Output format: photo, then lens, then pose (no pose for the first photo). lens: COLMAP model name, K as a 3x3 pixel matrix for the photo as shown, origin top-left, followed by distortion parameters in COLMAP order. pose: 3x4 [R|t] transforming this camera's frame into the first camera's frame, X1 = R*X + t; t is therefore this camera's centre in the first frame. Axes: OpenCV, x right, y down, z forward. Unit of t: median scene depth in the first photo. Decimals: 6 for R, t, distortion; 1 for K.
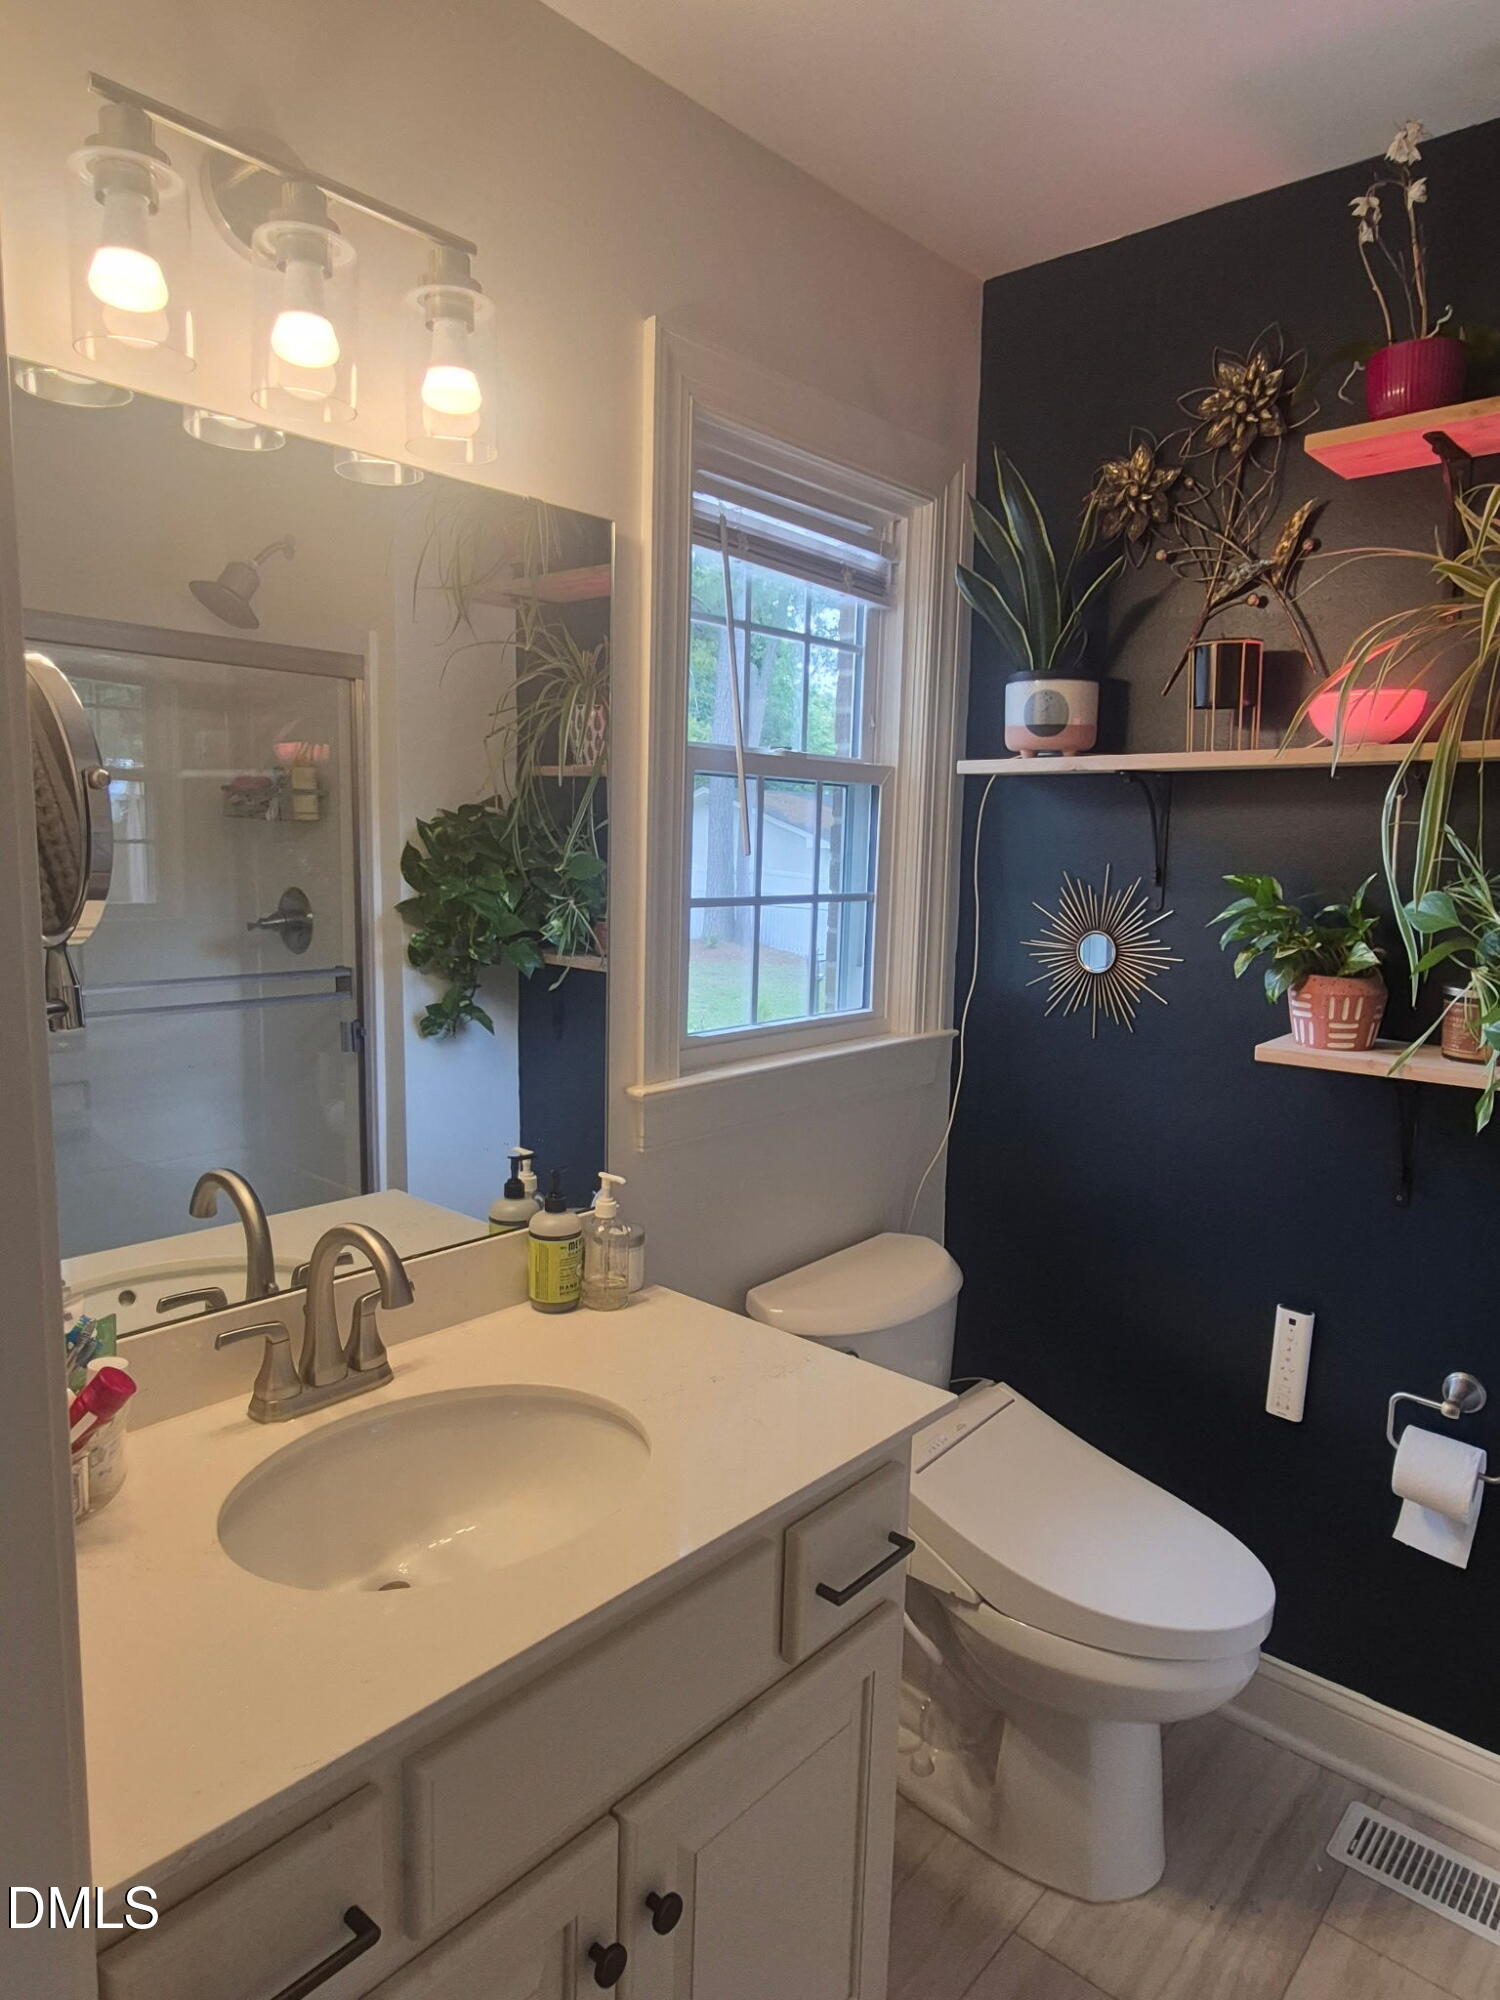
lens RADIAL K [[1232.8, 0, 750.0], [0, 1232.8, 1000.0], [0, 0, 1]] dist [-0.006248, -0.001915]
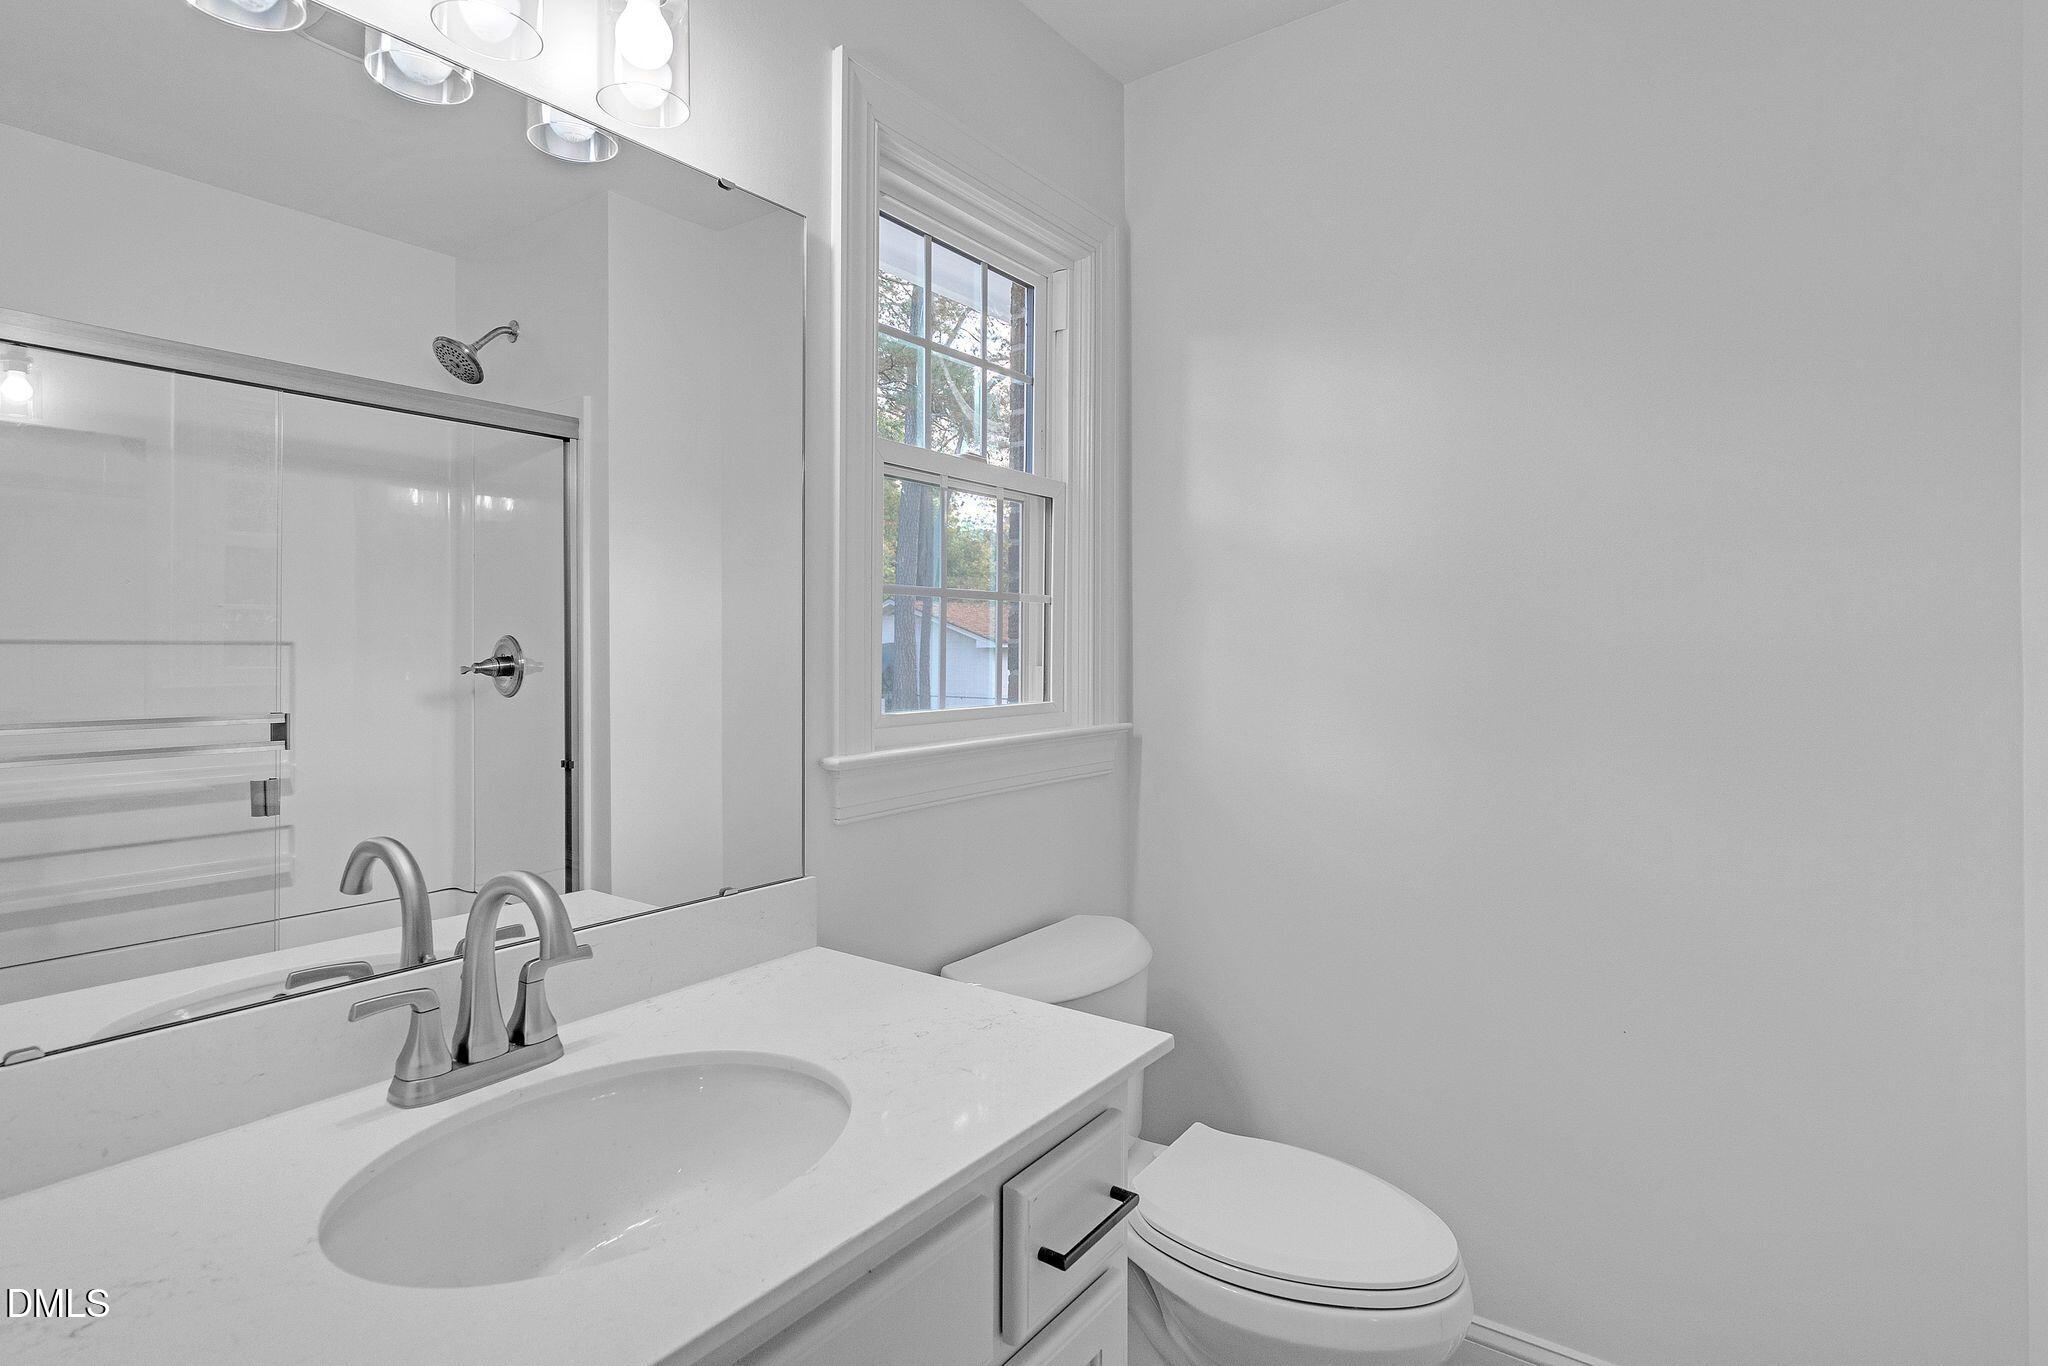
lens RADIAL K [[1026.5, 0, 1025.4], [0, 1026.5, 642.2], [0, 0, 1]] dist [0.001536, 0.000380]
pose [[0.995208, -0.019858, 0.095743, -0.011343], [0.032785, 0.990249, -0.135393, 0.090328], [-0.092121, 0.137883, 0.986155, 0.132413]]
